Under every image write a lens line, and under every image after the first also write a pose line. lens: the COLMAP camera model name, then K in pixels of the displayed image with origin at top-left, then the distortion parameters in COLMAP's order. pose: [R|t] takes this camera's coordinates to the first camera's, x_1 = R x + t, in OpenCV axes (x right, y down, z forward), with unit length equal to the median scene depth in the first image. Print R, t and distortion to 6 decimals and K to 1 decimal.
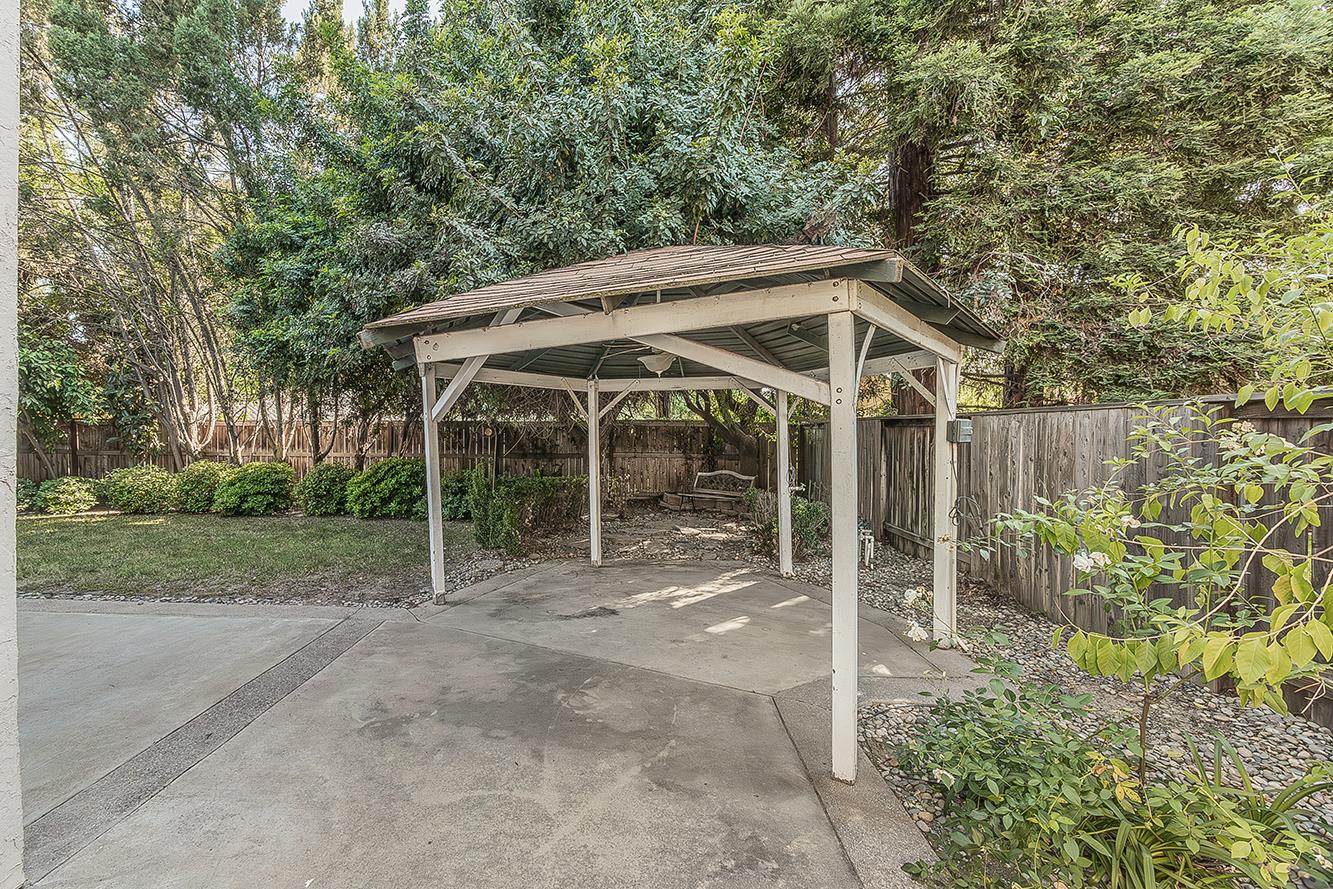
lens RADIAL K [[617.5, 0, 659.1], [0, 617.5, 440.7], [0, 0, 1]] dist [0.010077, -0.004136]
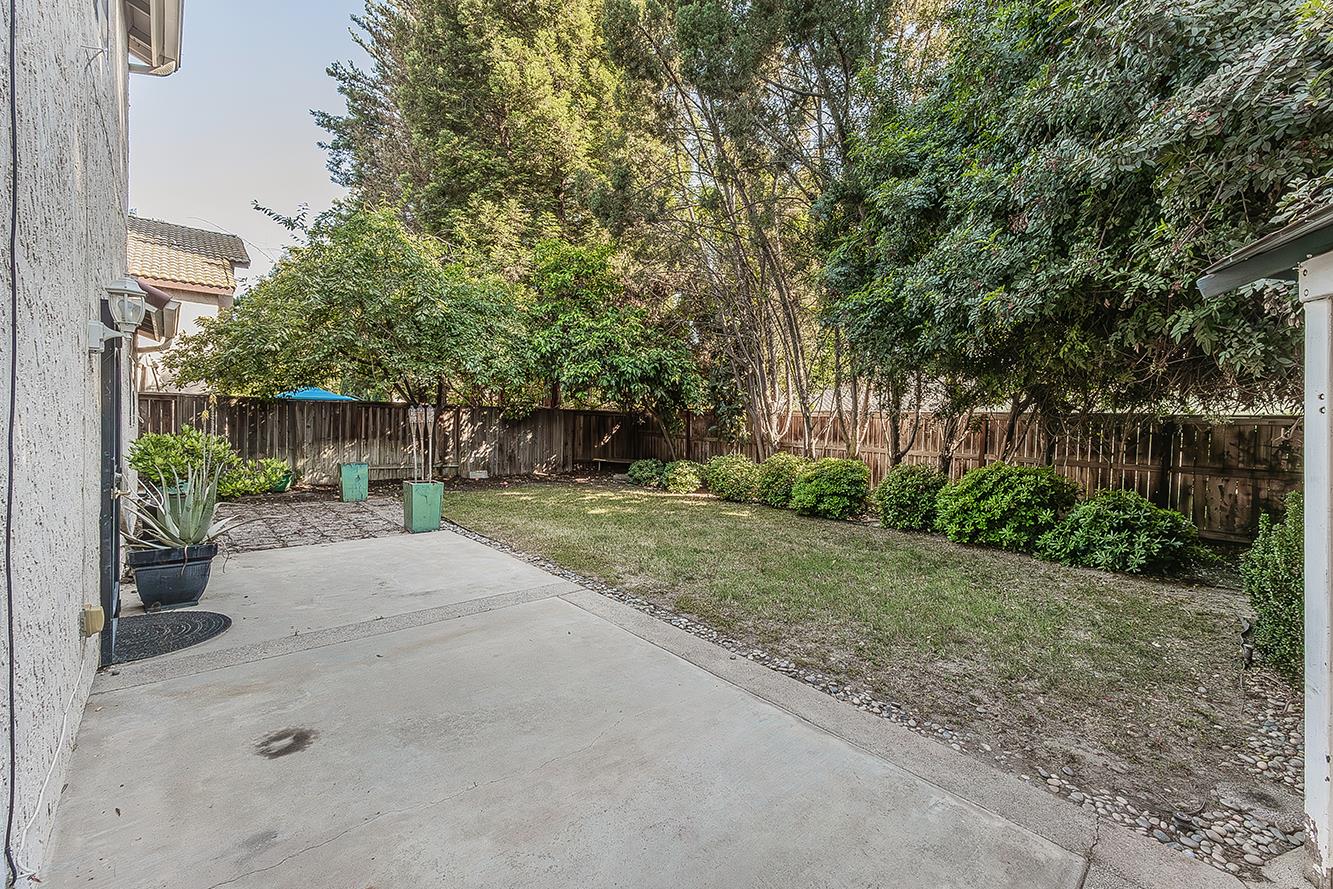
lens RADIAL K [[617.5, 0, 658.5], [0, 617.5, 434.5], [0, 0, 1]] dist [0.010077, -0.004136]
pose [[0.687967, 0.032156, -0.725030, -0.173664], [-0.028686, 0.999442, 0.017108, -0.007085], [0.725175, 0.009029, 0.688505, 0.199618]]
